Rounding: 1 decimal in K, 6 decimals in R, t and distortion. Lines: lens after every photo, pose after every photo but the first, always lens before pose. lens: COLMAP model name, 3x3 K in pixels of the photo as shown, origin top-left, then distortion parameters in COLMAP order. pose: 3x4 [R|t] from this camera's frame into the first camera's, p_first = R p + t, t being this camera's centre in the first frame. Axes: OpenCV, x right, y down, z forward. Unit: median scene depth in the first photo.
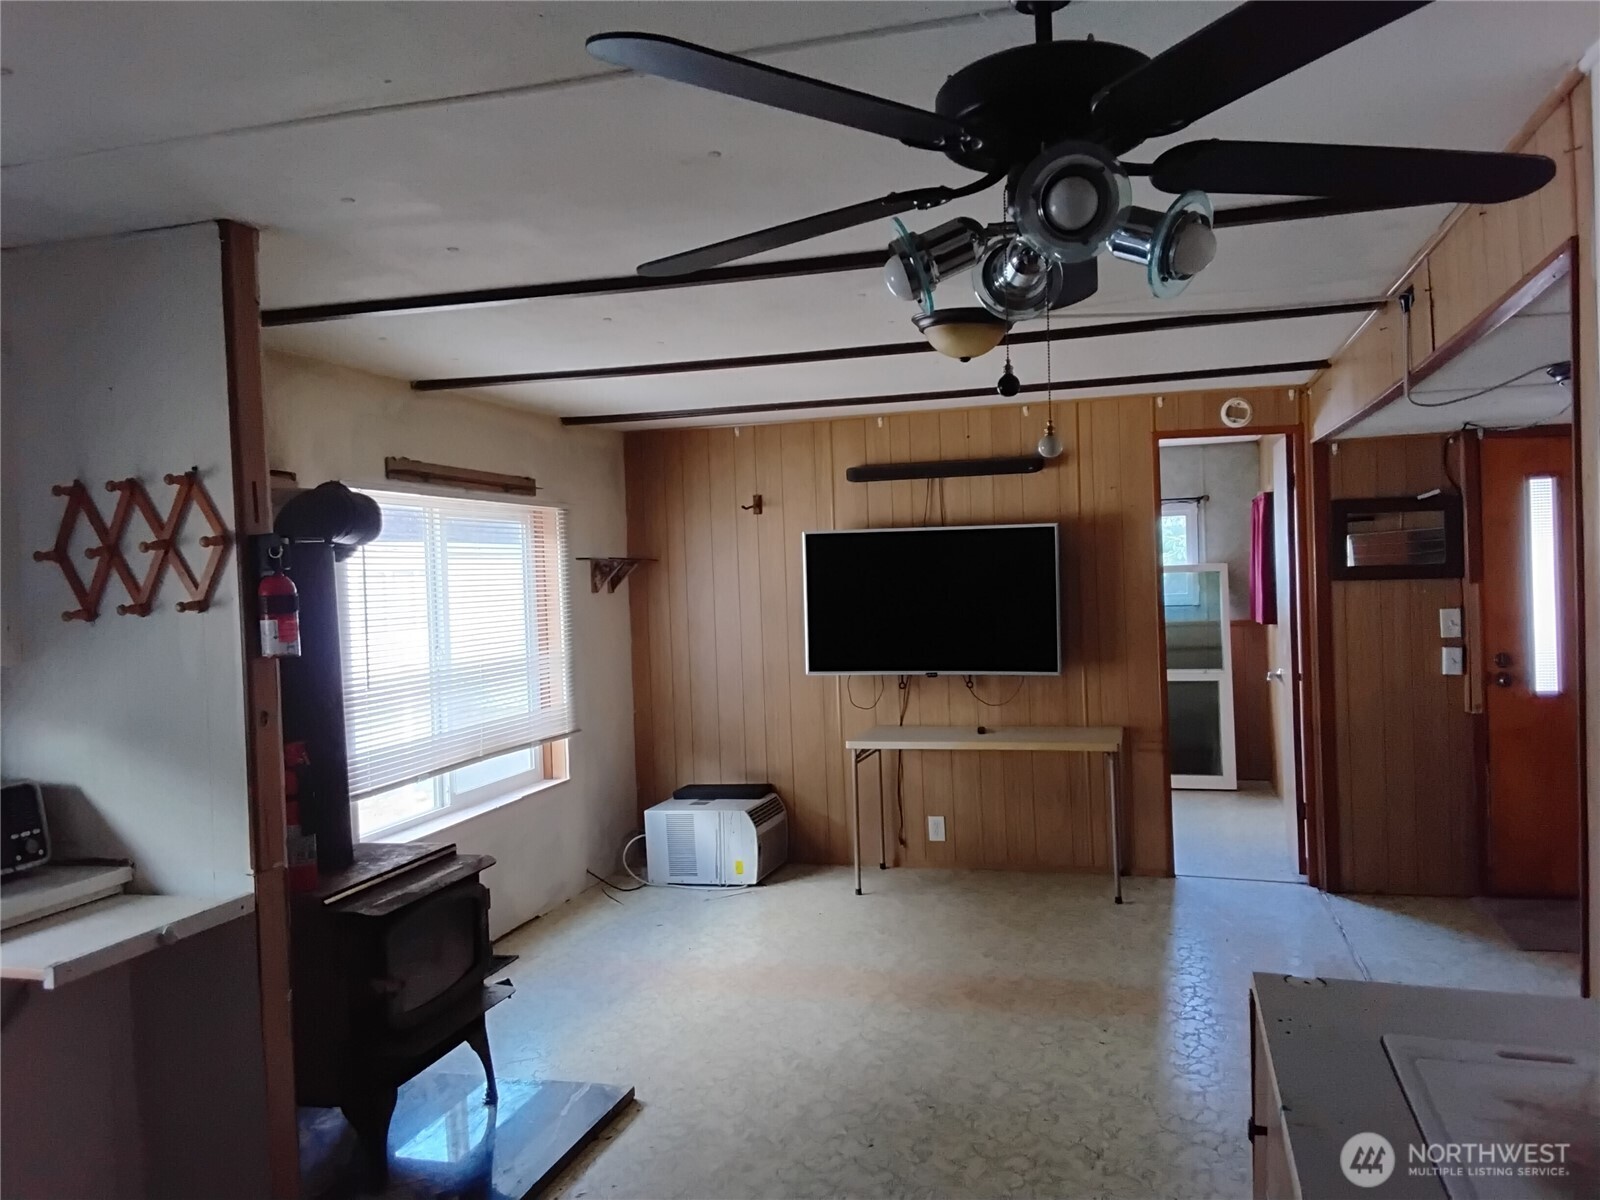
lens RADIAL K [[1233.7, 0, 802.4], [0, 1233.7, 596.4], [0, 0, 1]] dist [0.128082, -0.193630]
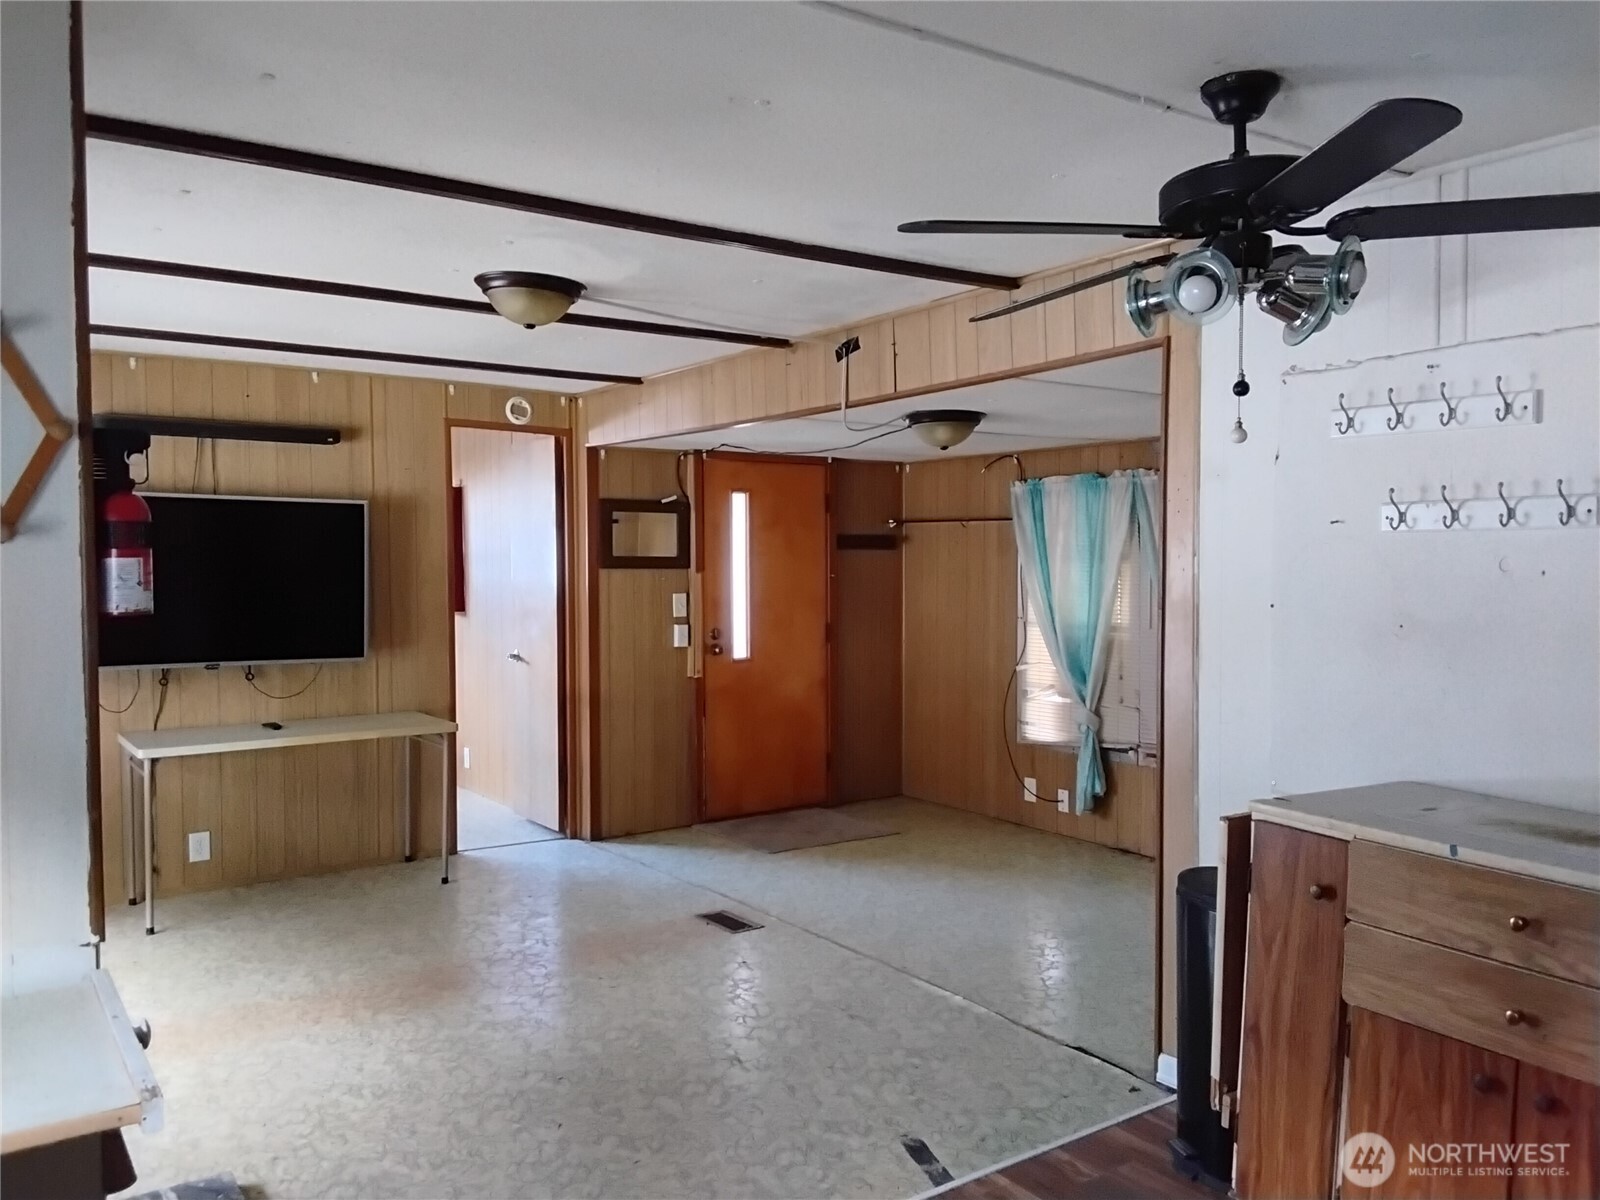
lens RADIAL K [[1233.7, 0, 802.4], [0, 1233.7, 596.4], [0, 0, 1]] dist [0.128082, -0.193630]
pose [[0.628956, 0.008862, 0.777390, -0.365502], [-0.005064, 0.999961, -0.007302, 0.021824], [-0.777424, 0.000656, 0.628976, 0.151455]]
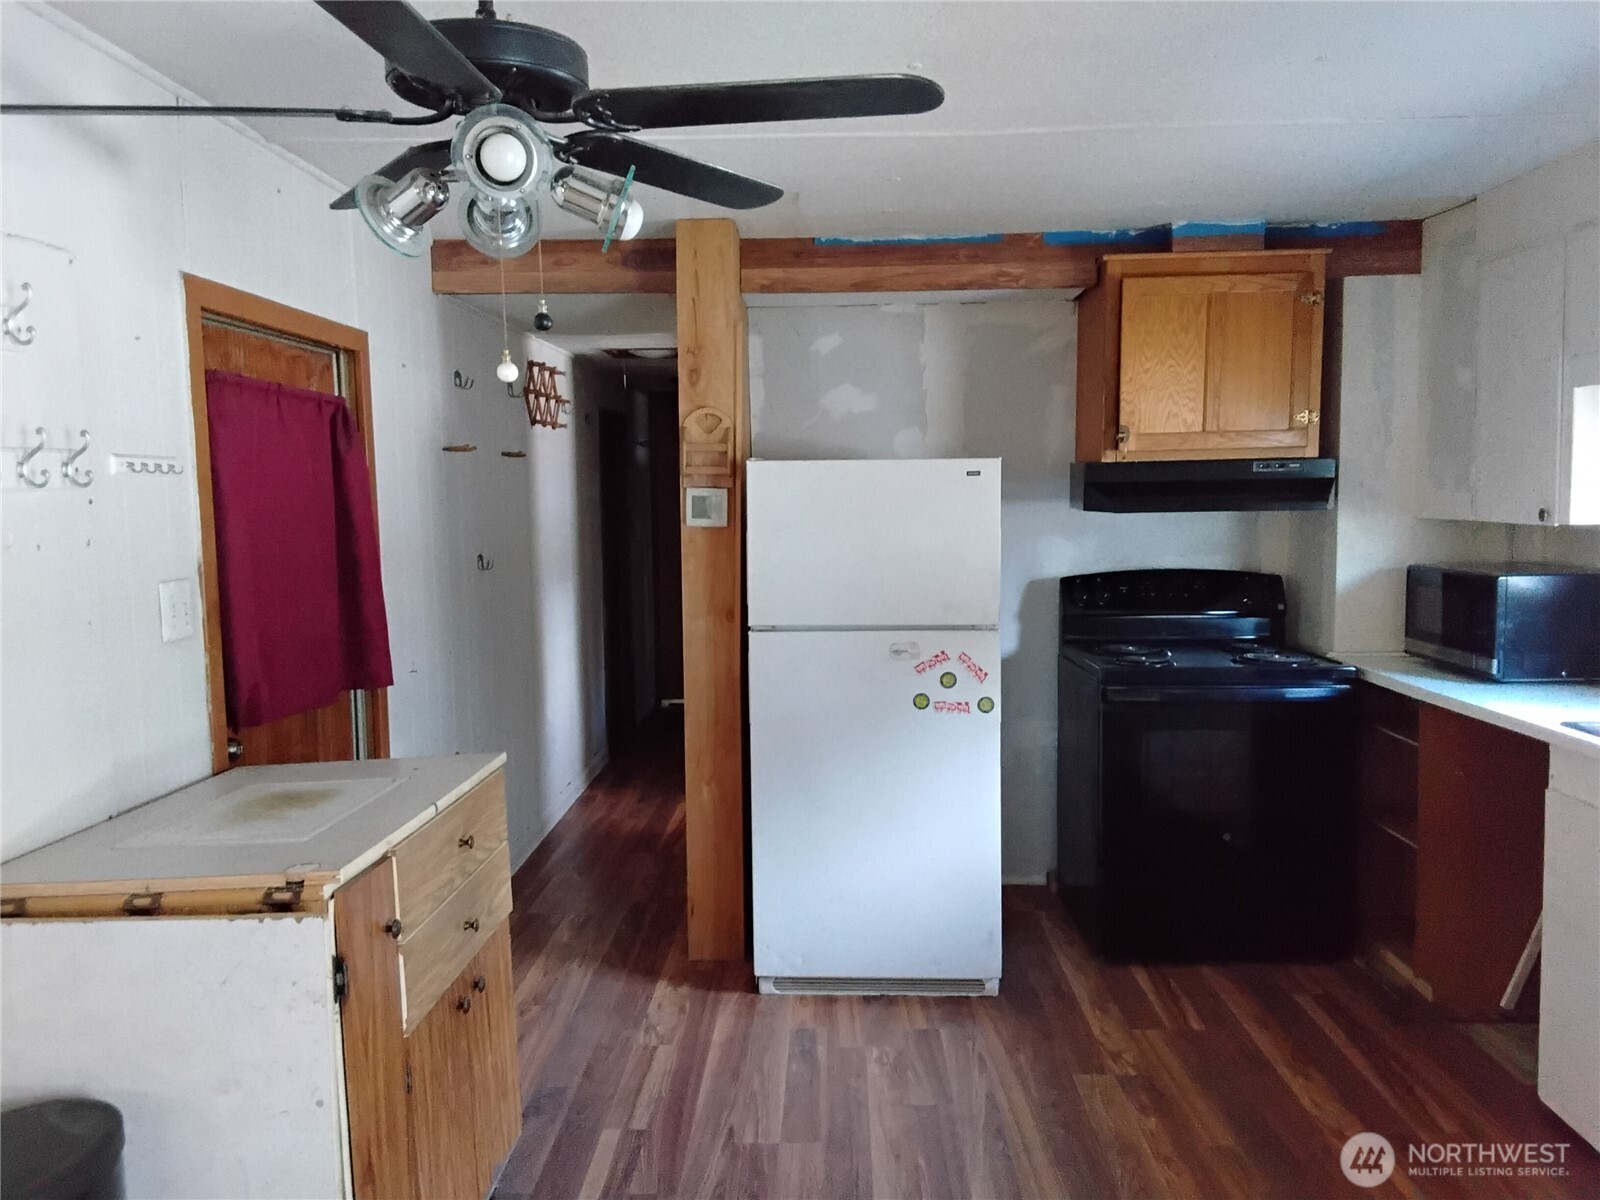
lens RADIAL K [[1233.7, 0, 802.4], [0, 1233.7, 596.4], [0, 0, 1]] dist [0.128082, -0.193630]
pose [[-0.968641, 0.076889, -0.236270, 0.067819], [0.049647, 0.991632, 0.119167, -0.012340], [0.243455, 0.103700, -0.964353, 0.669348]]
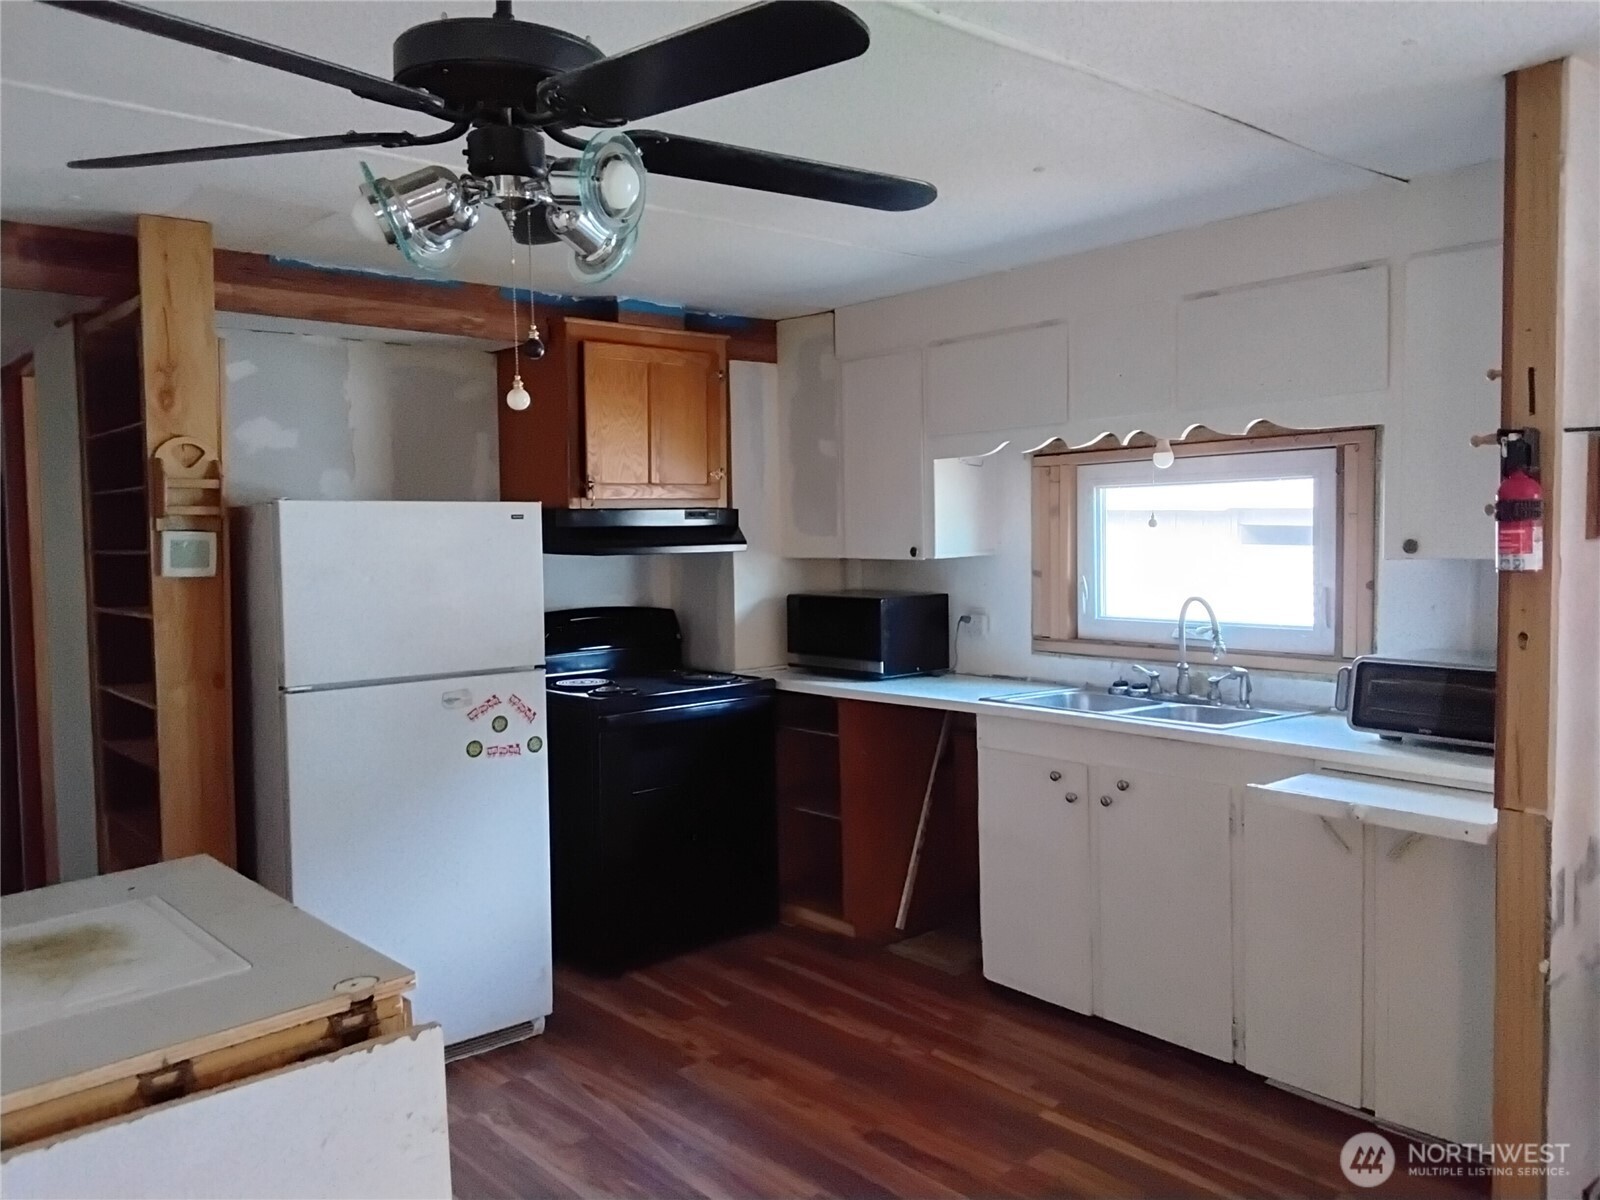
lens RADIAL K [[1233.7, 0, 802.4], [0, 1233.7, 596.4], [0, 0, 1]] dist [0.128082, -0.193630]
pose [[-0.549710, 0.098515, -0.829526, 0.295701], [0.020334, 0.994305, 0.104609, -0.018530], [0.835108, 0.040638, -0.548583, 0.546973]]
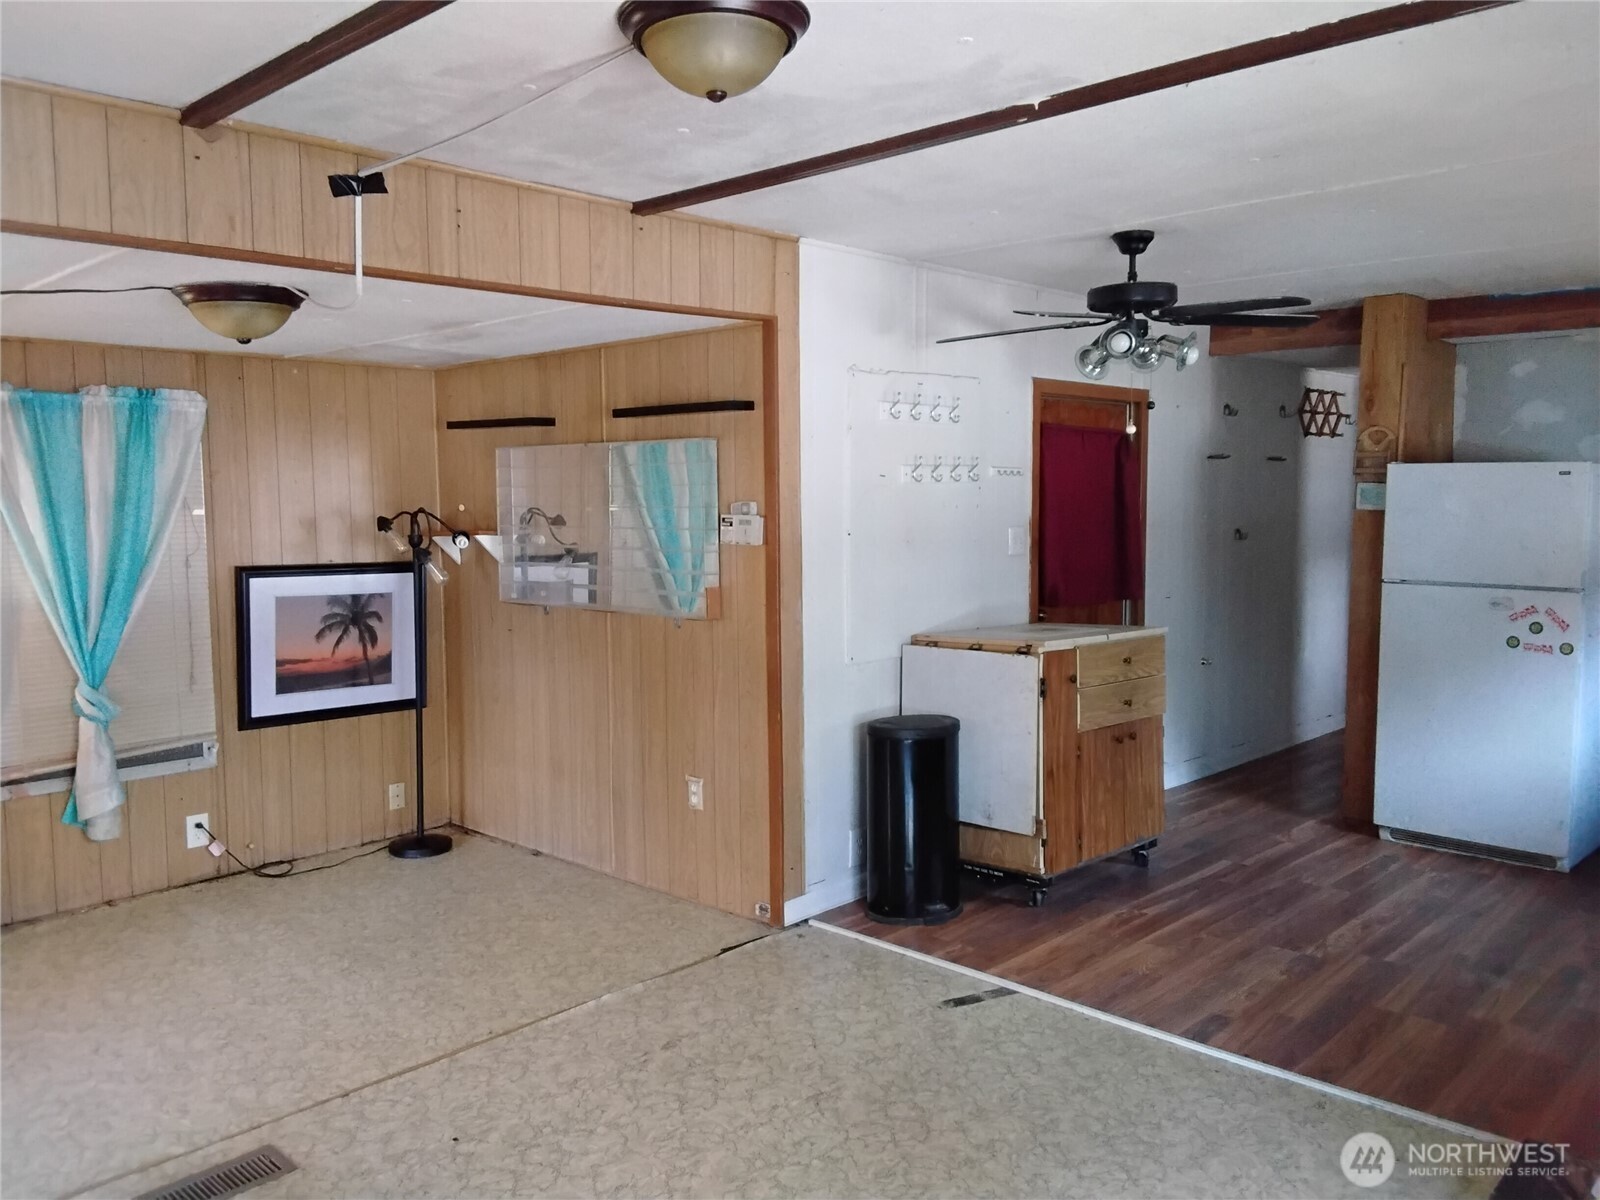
lens RADIAL K [[1233.7, 0, 802.4], [0, 1233.7, 596.4], [0, 0, 1]] dist [0.128082, -0.193630]
pose [[-0.883308, 0.004407, 0.468773, -0.122476], [0.048955, 0.995356, 0.082888, -0.007635], [-0.466231, 0.096164, -0.879421, 1.093559]]
